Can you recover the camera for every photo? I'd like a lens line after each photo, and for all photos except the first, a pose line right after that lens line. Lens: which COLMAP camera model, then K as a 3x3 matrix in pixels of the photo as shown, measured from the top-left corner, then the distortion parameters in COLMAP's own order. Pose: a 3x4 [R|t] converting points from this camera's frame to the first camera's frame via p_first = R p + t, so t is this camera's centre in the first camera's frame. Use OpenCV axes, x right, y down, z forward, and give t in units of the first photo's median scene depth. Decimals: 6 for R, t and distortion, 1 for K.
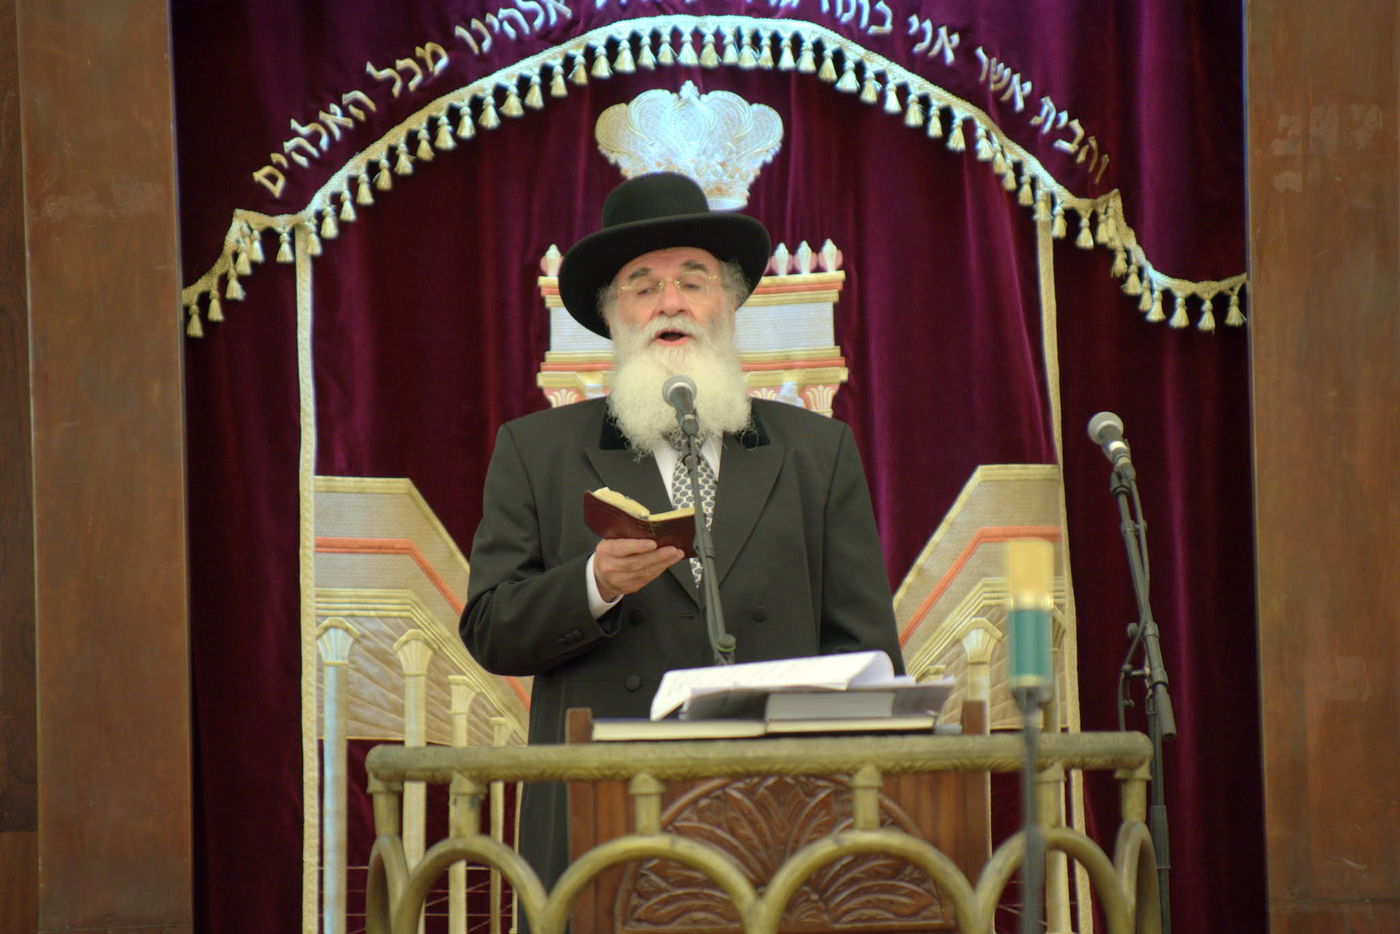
lens RADIAL K [[8030.8, 0, 700.0], [0, 8030.8, 467.0], [0, 0, 1]] dist [2.105664, 14.130668]
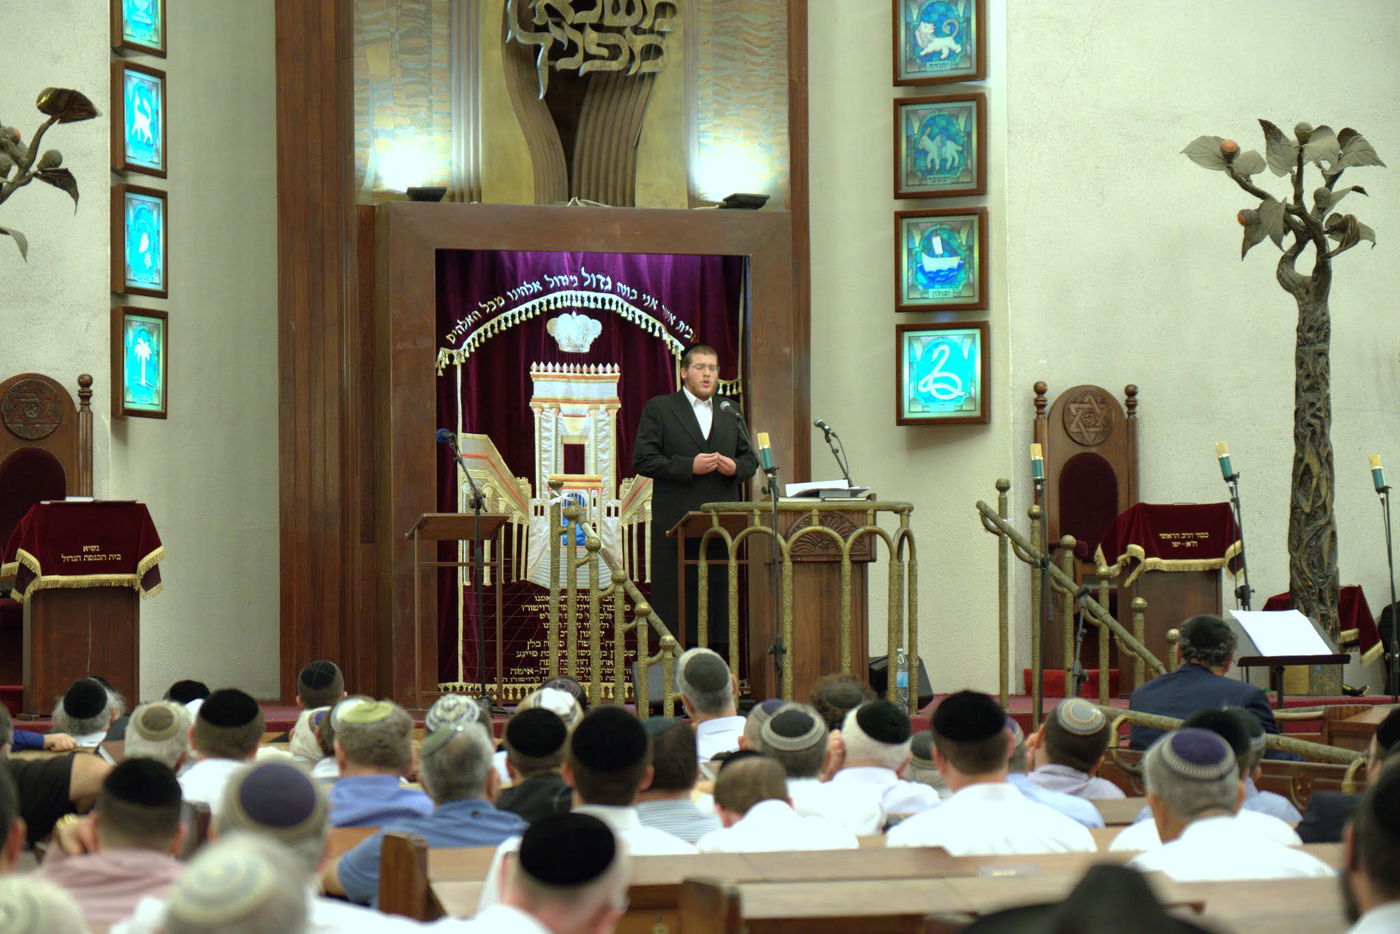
lens RADIAL K [[4587.0, 0, 700.0], [0, 4587.0, 467.0], [0, 0, 1]] dist [0.005809, -0.414116]
pose [[0.928822, 0.024894, 0.369689, -0.618900], [-0.021878, 0.999684, -0.012348, 0.034196], [-0.369880, 0.003381, 0.929073, -0.686386]]
